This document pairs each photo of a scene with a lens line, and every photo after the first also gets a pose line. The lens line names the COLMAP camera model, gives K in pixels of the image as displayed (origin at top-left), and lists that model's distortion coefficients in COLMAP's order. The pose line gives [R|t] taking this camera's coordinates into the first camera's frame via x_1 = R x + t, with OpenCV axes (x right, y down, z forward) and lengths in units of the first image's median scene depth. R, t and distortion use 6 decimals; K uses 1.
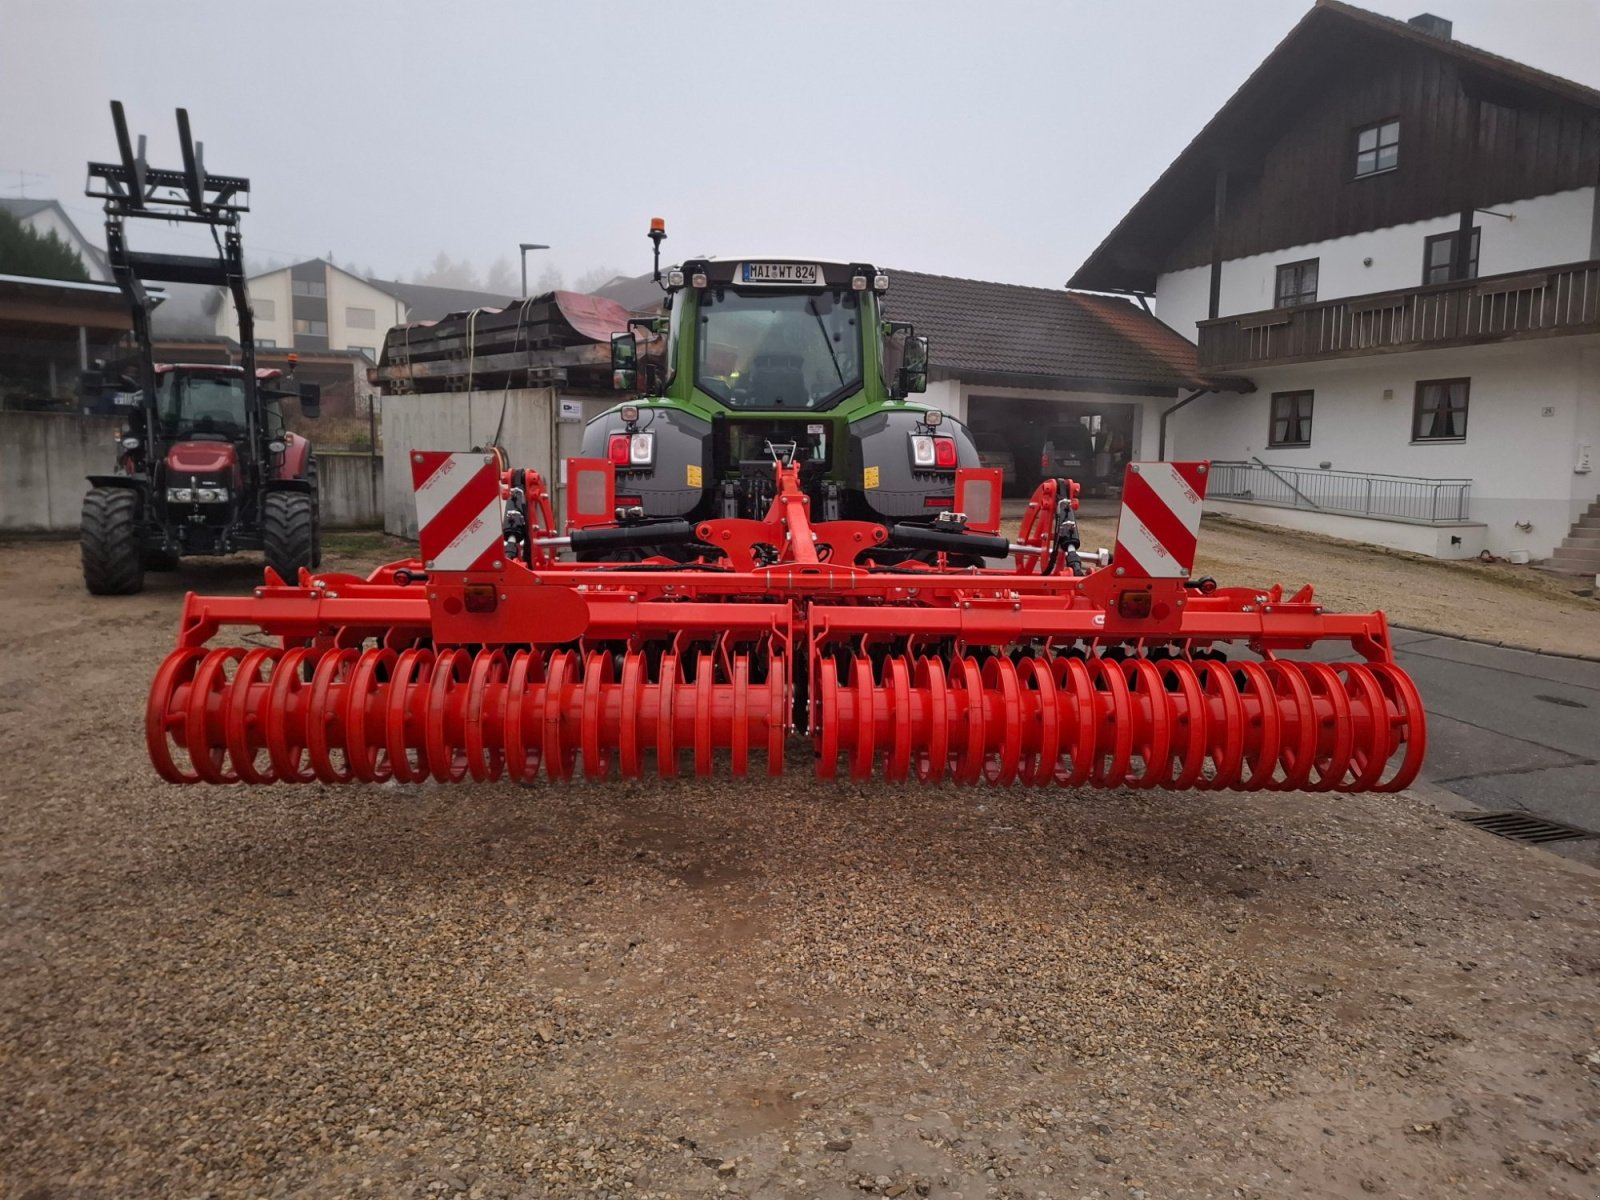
lens RADIAL K [[1091.2, 0, 803.2], [0, 1091.2, 611.4], [0, 0, 1]] dist [0.106793, -0.131571]
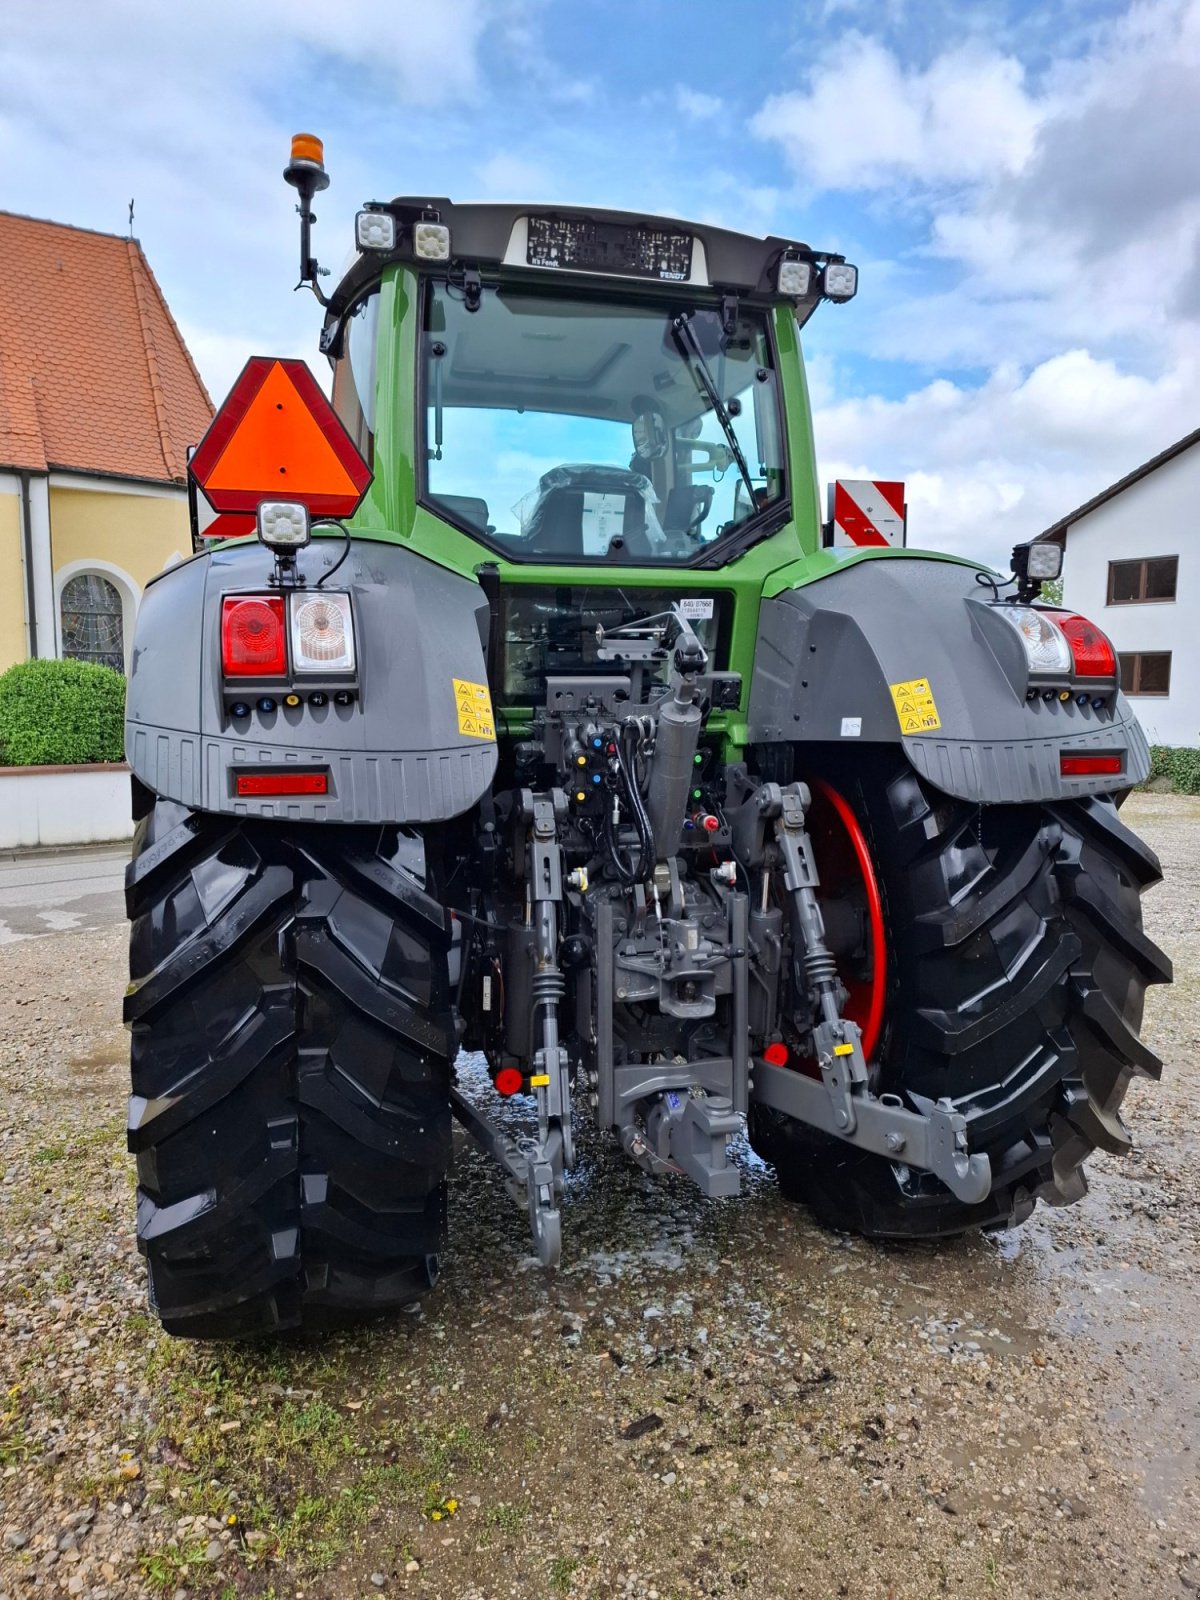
lens RADIAL K [[1086.1, 0, 601.0], [0, 1086.1, 804.6], [0, 0, 1]] dist [0.081409, -0.079637]
pose [[0.980063, -0.034426, 0.195684, -0.116763], [0.046069, 0.997408, -0.055263, -0.064755], [-0.193274, 0.063176, 0.979109, 0.584495]]
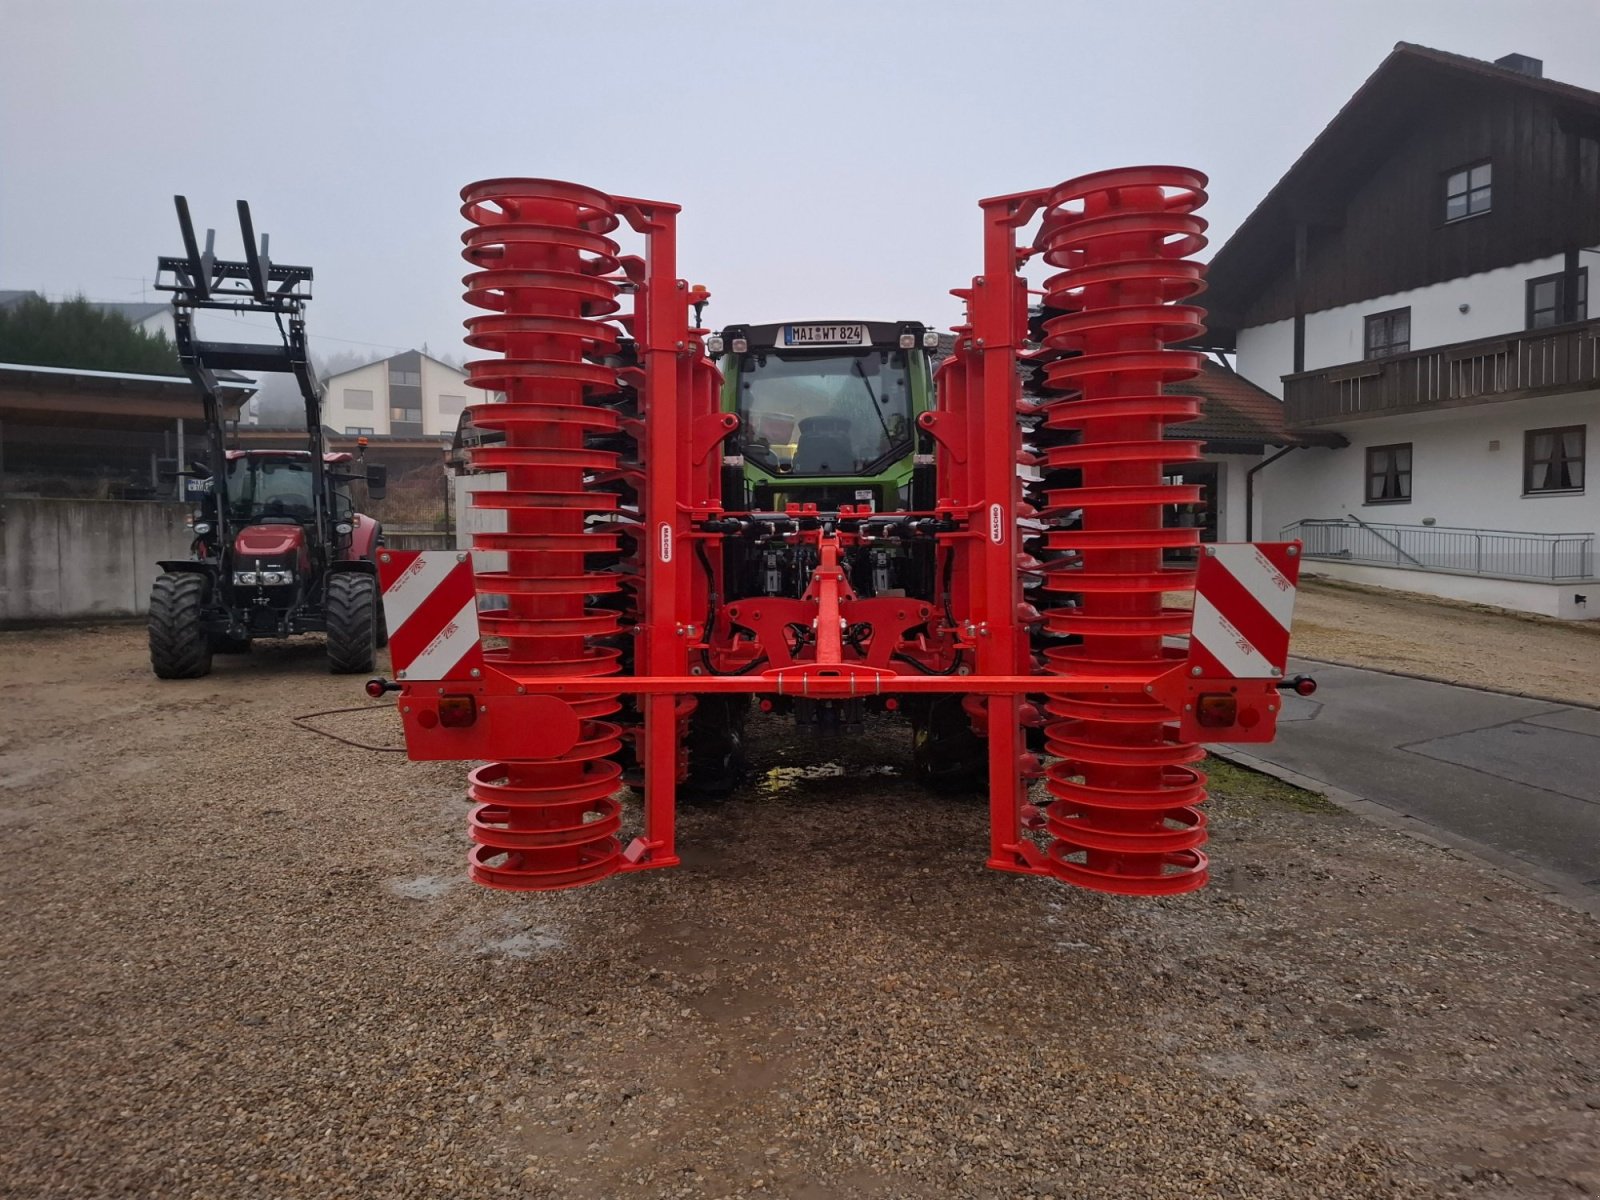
lens RADIAL K [[1086.1, 0, 800.0], [0, 1086.1, 600.0], [0, 0, 1]] dist [0.081409, -0.079637]
pose [[0.996676, -0.017923, -0.079470, 0.029090], [0.012152, 0.997293, -0.072515, -0.009561], [0.080555, 0.071308, 0.994196, 0.074251]]
